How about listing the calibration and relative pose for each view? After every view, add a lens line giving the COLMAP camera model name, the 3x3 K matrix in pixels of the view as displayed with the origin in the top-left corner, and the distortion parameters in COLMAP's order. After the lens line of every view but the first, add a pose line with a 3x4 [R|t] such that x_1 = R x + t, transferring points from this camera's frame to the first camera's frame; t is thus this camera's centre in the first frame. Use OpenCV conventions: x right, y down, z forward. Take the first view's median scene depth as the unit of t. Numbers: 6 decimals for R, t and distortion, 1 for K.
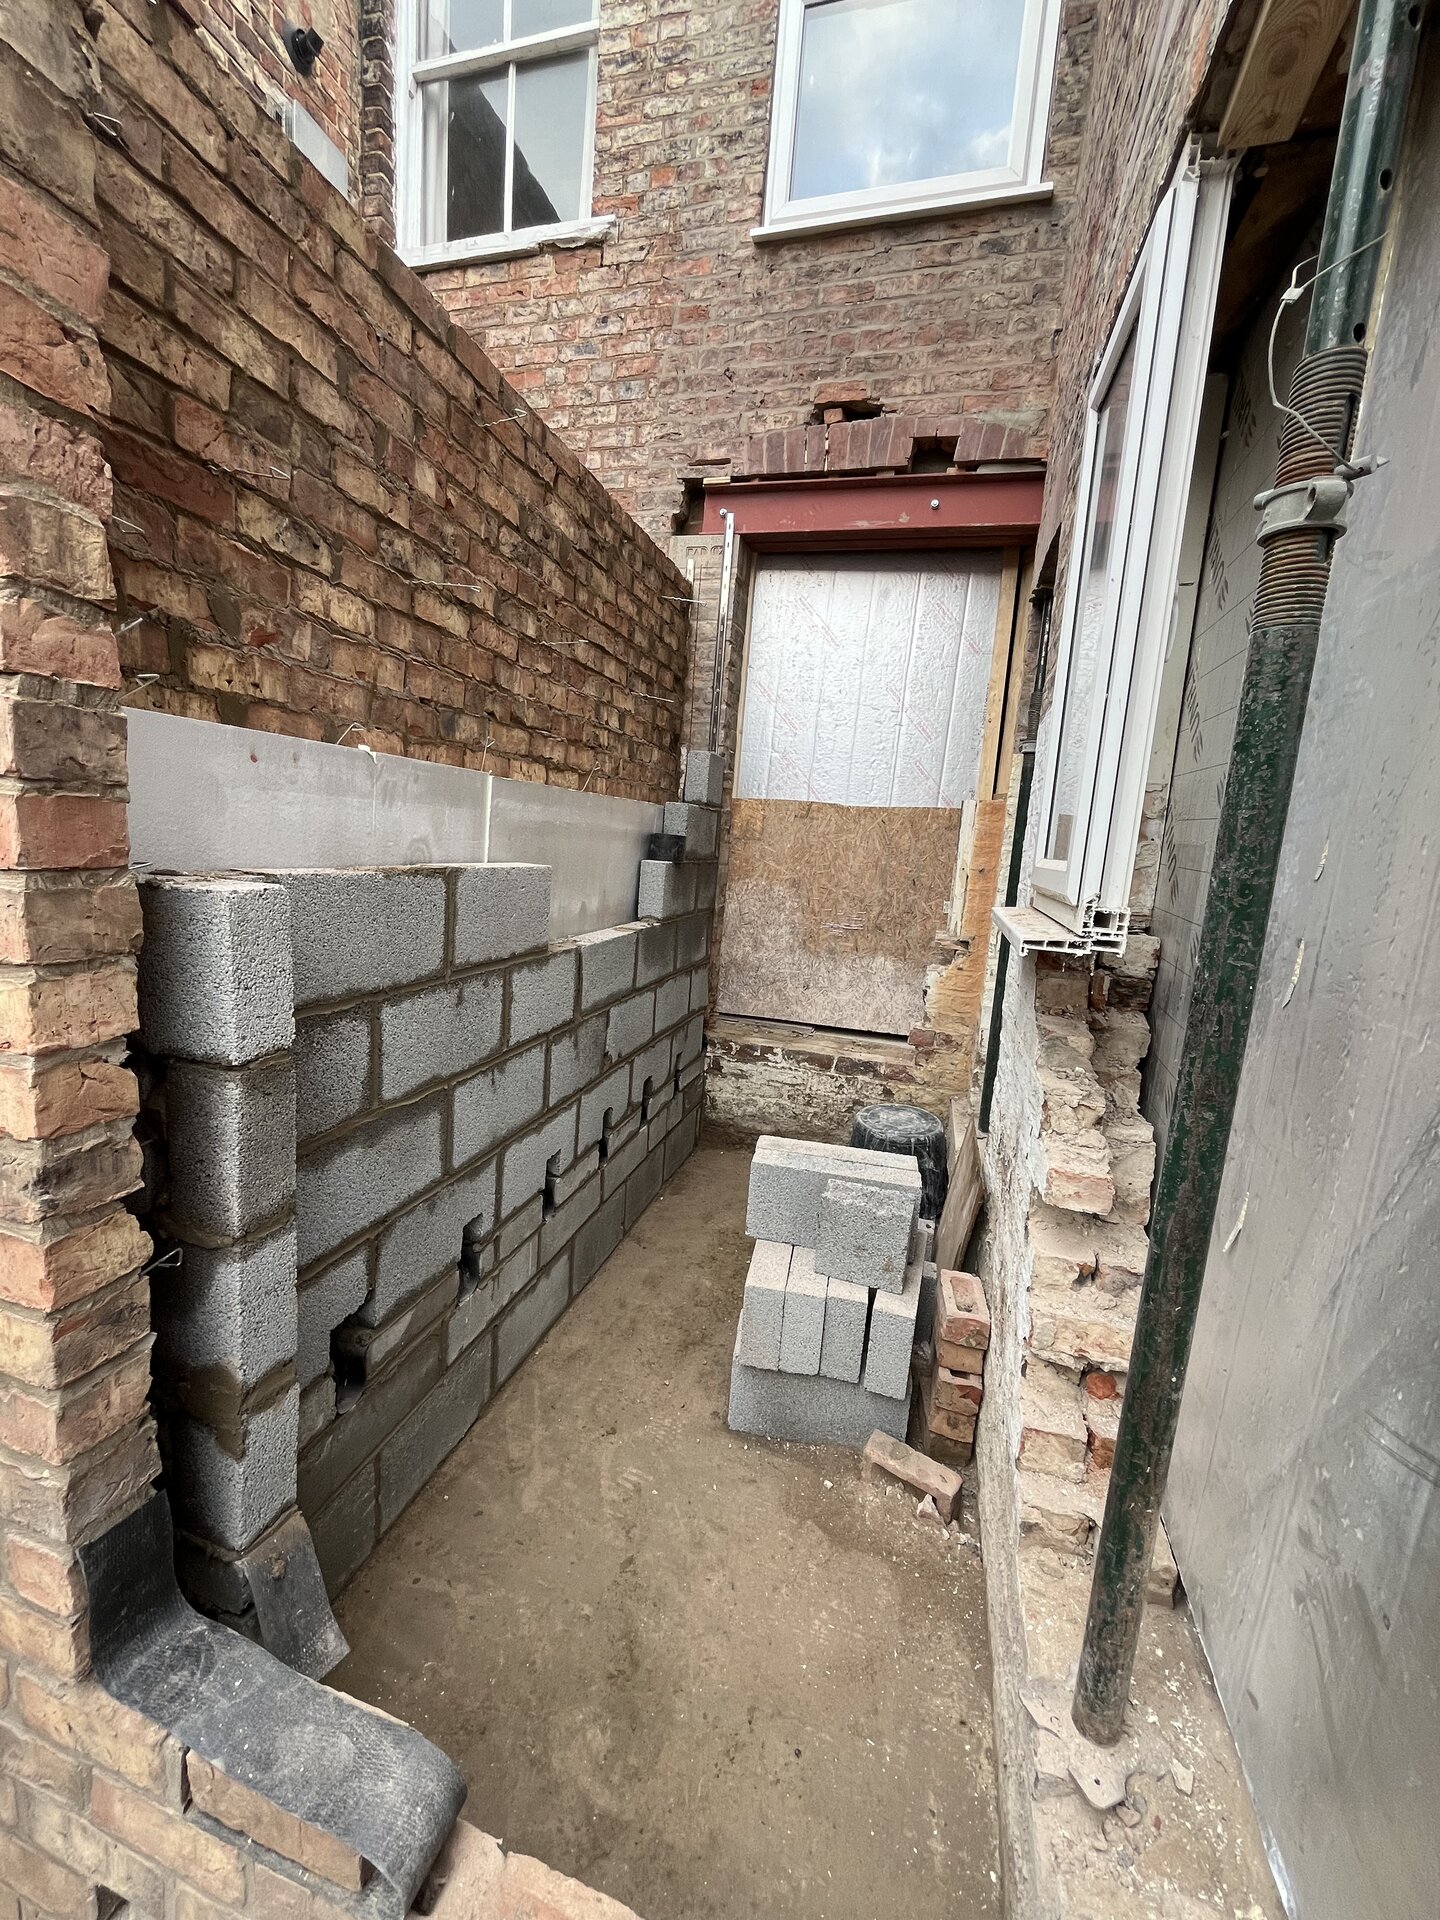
lens RADIAL K [[772.6, 0, 717.2], [0, 772.6, 953.8], [0, 0, 1]] dist [-0.003153, -0.001081]
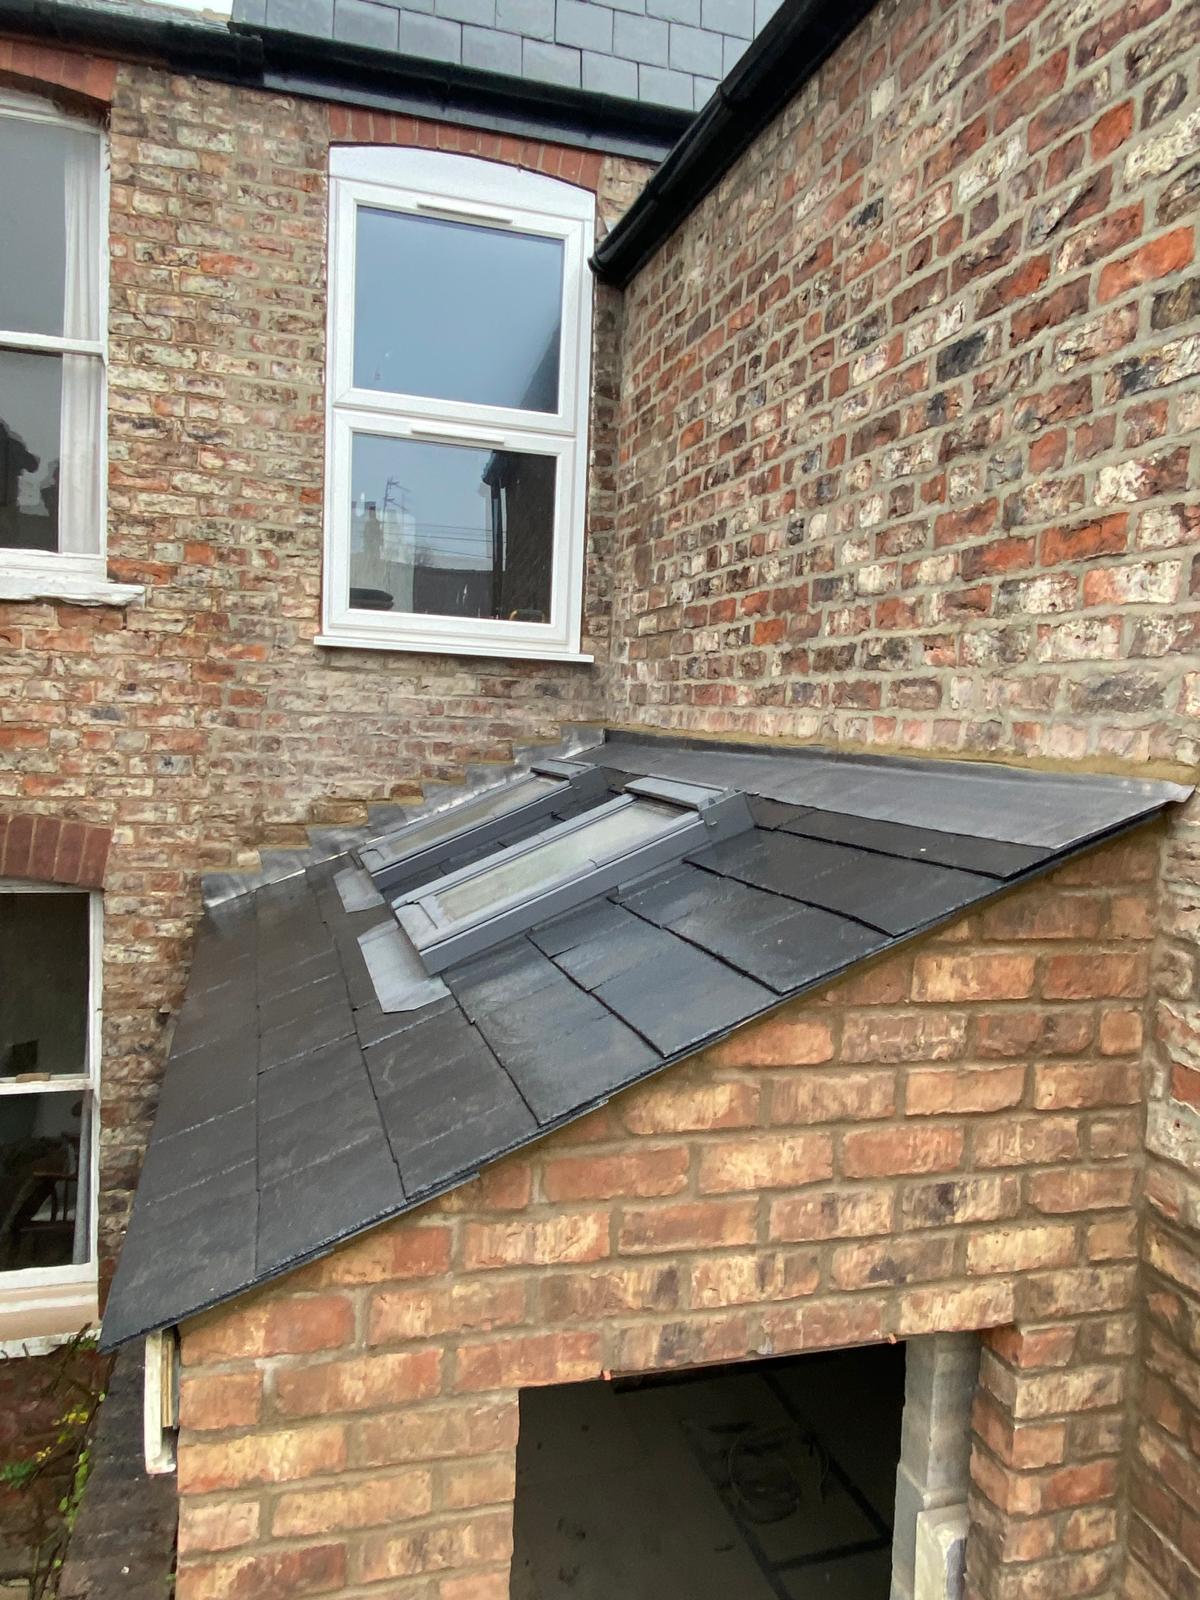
lens RADIAL K [[1051.2, 0, 601.3], [0, 1051.2, 800.6], [0, 0, 1]] dist [0.023795, -0.032177]
pose [[0.836241, -0.080109, 0.542479, -0.378445], [0.103122, 0.994595, -0.012091, -0.660971], [-0.538578, 0.066053, 0.839982, -0.289854]]
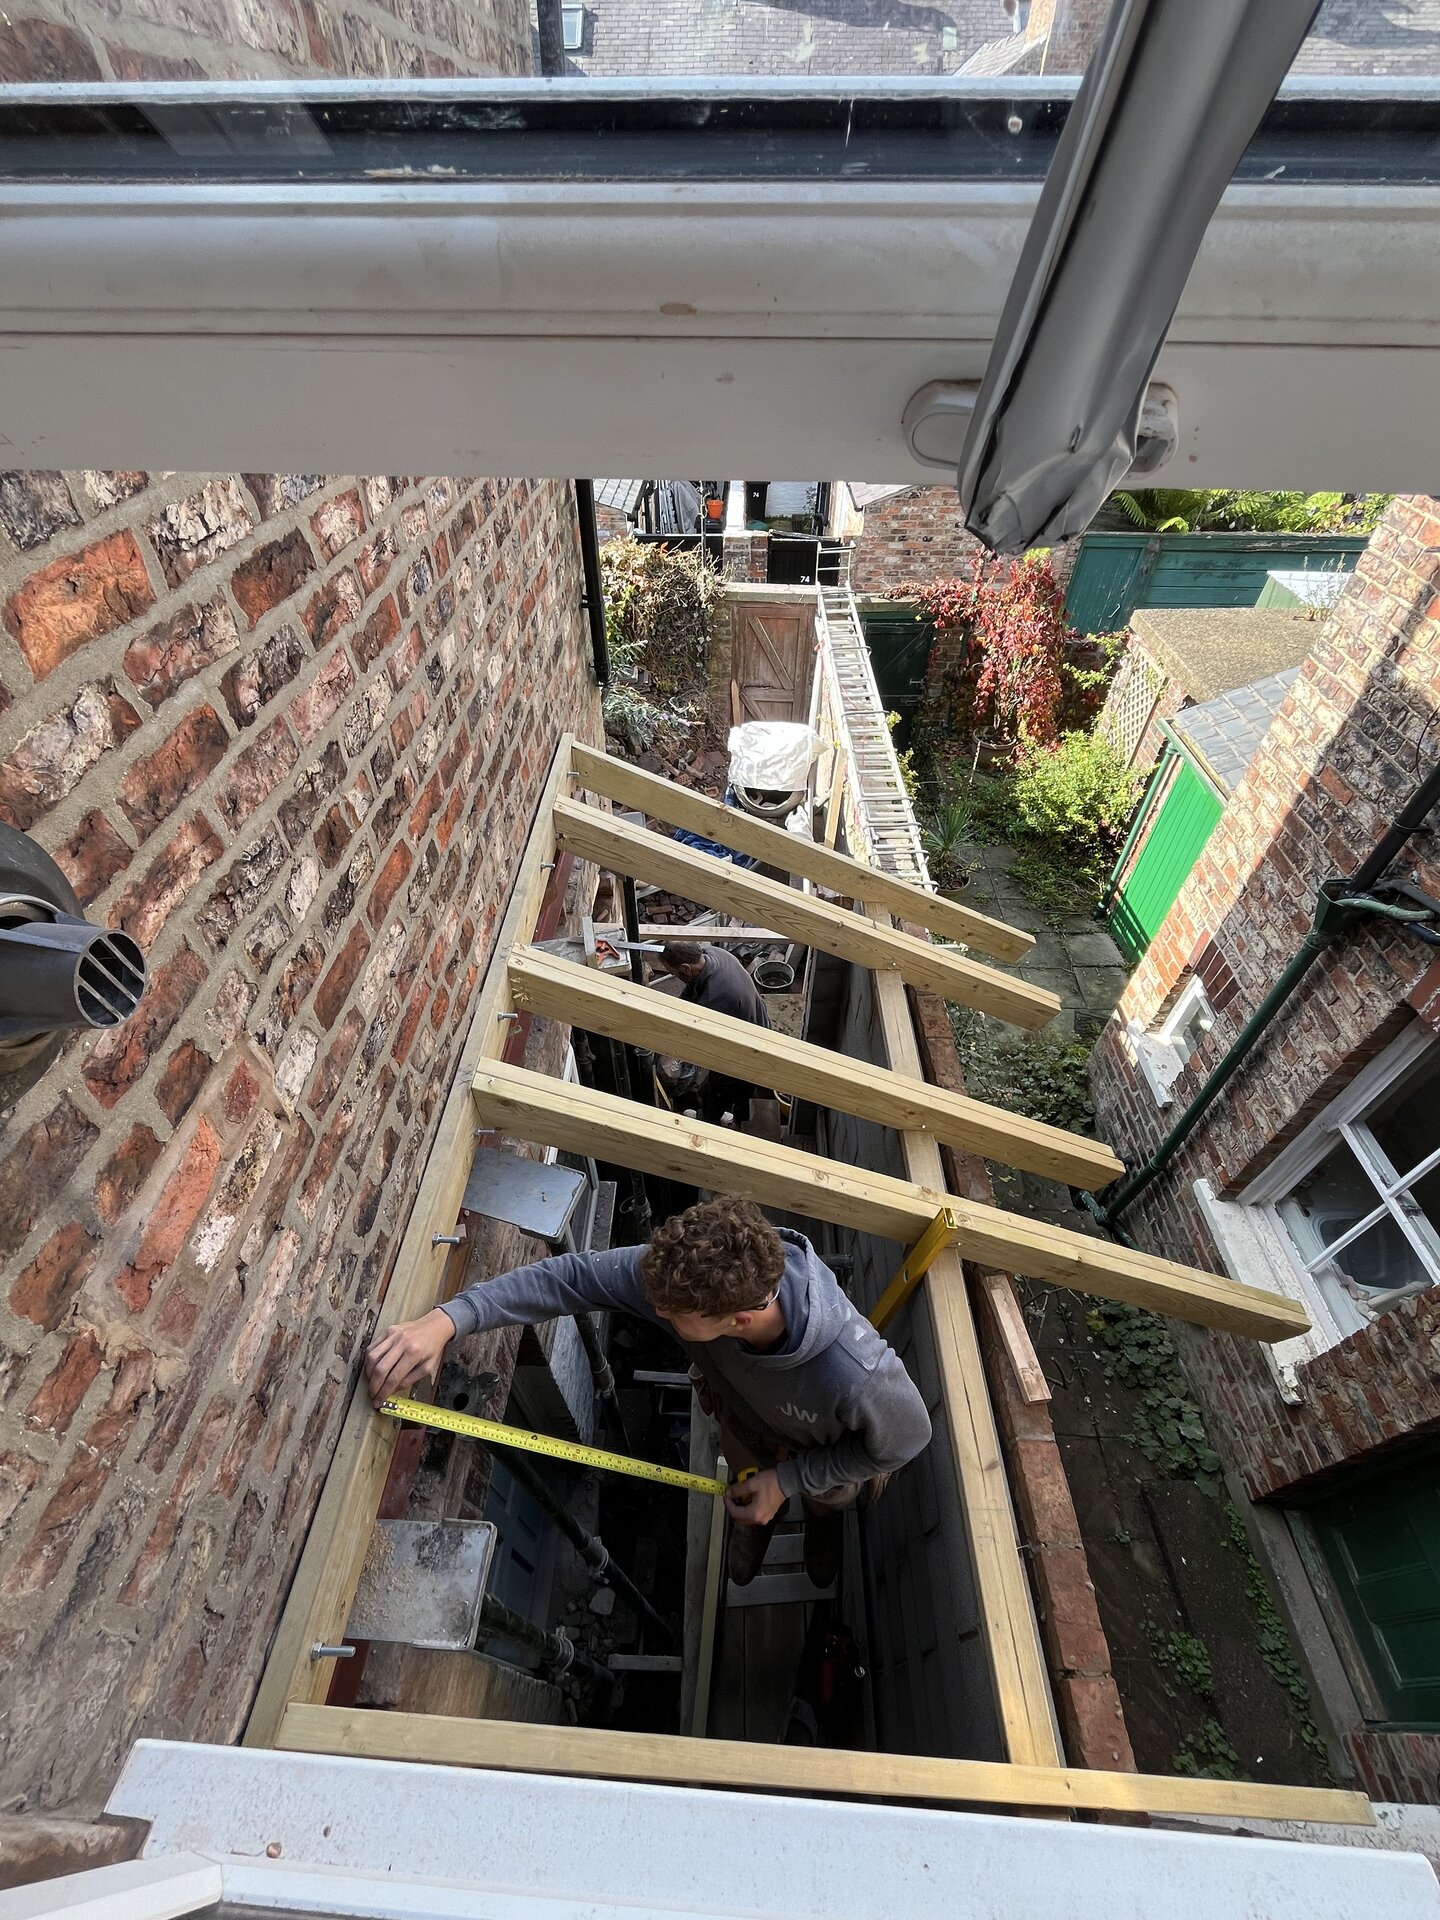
lens RADIAL K [[772.6, 0, 714.5], [0, 772.6, 949.5], [0, 0, 1]] dist [-0.003153, -0.001081]
pose [[-0.968235, 0.111013, -0.224047, 0.238610], [-0.111692, 0.609652, 0.784761, -1.198803], [0.223709, 0.784857, -0.577887, 0.855077]]
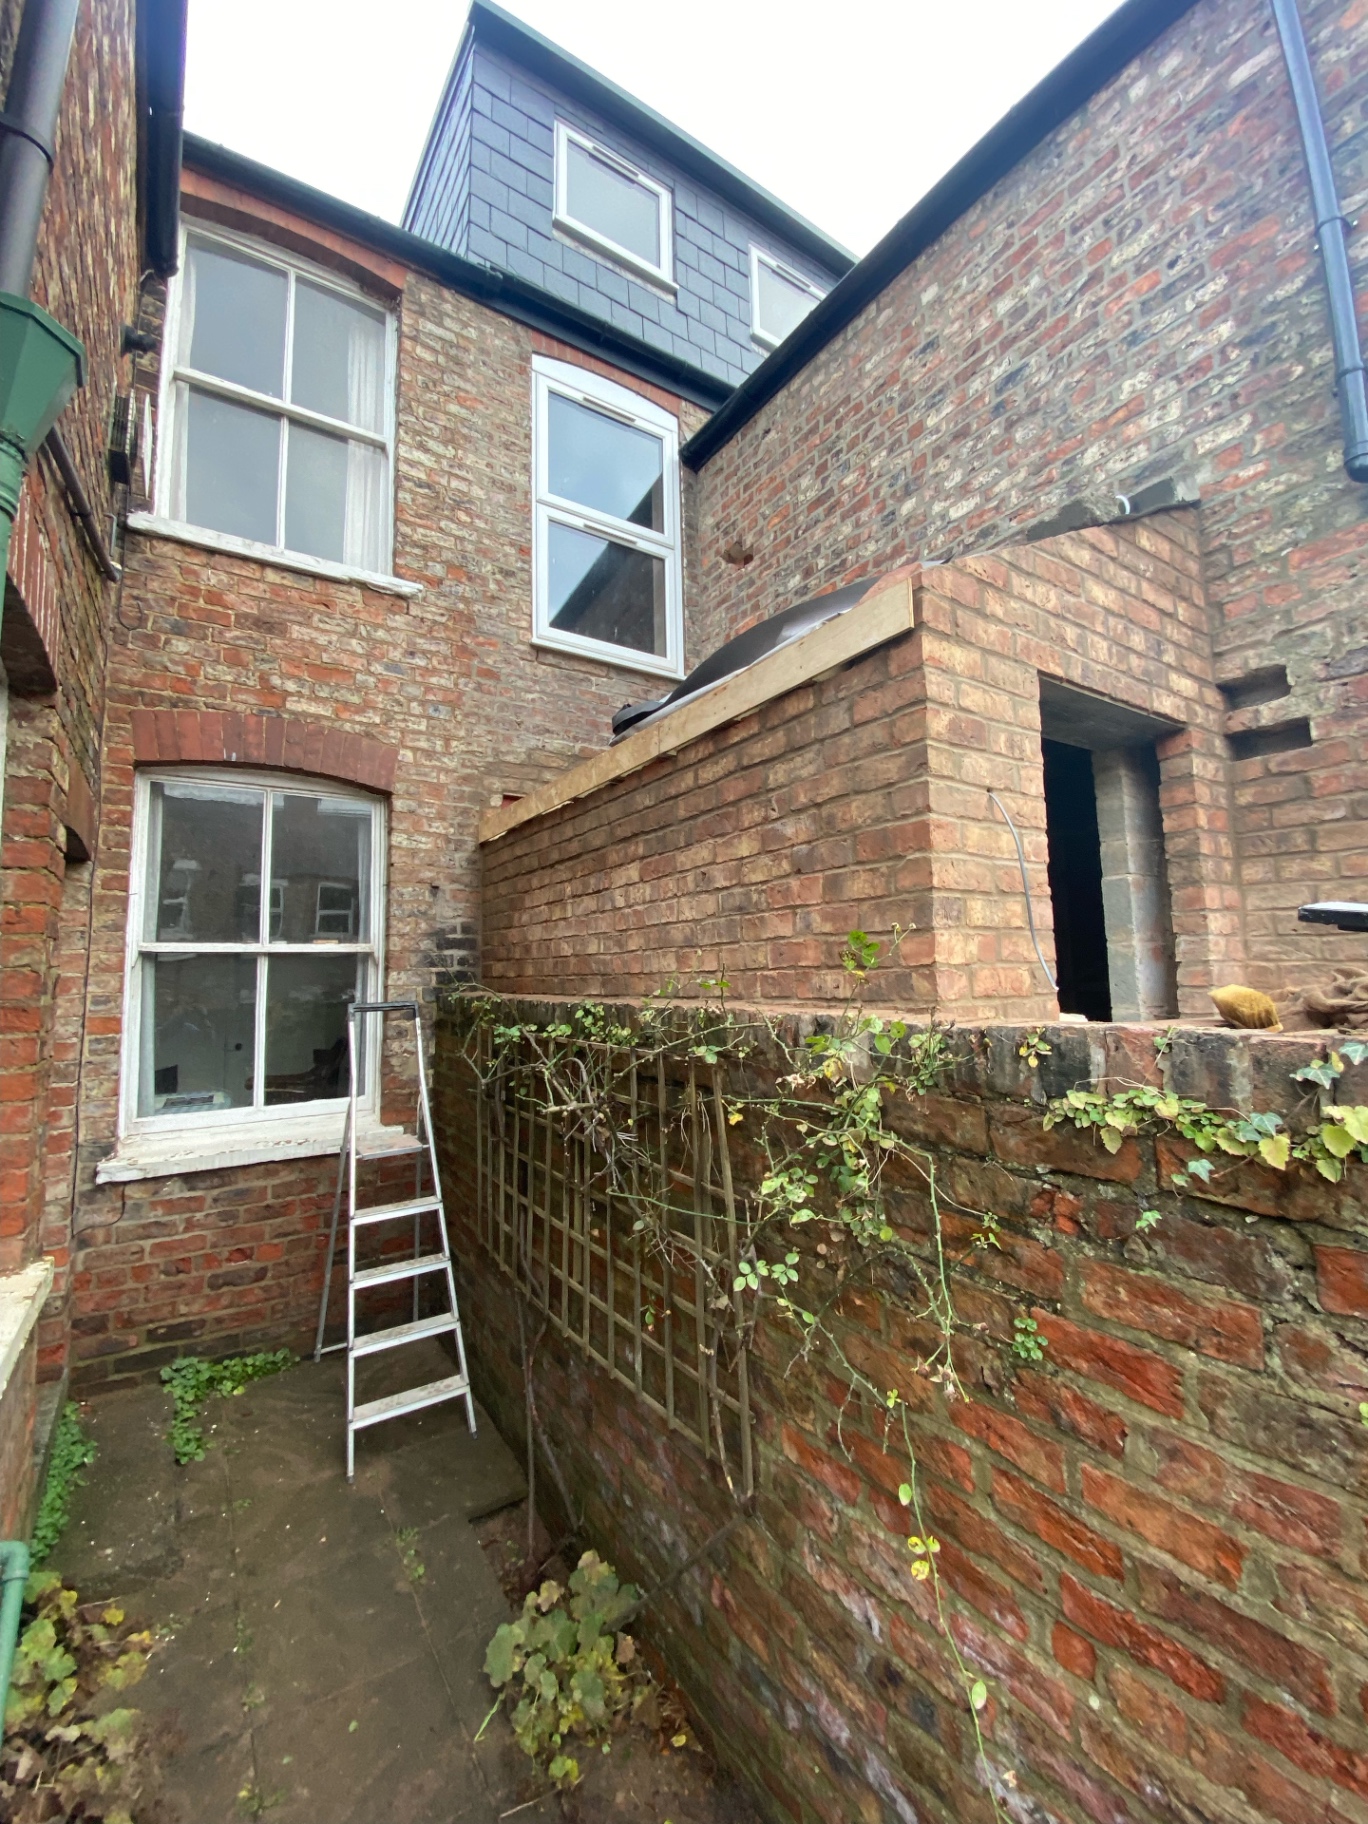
lens RADIAL K [[738.1, 0, 689.8], [0, 738.1, 926.3], [0, 0, 1]] dist [-0.010264, -0.007710]
pose [[0.638636, -0.026720, 0.769045, -0.822018], [0.183978, 0.975715, -0.118879, -0.184543], [-0.747193, 0.217407, 0.628042, 0.024221]]
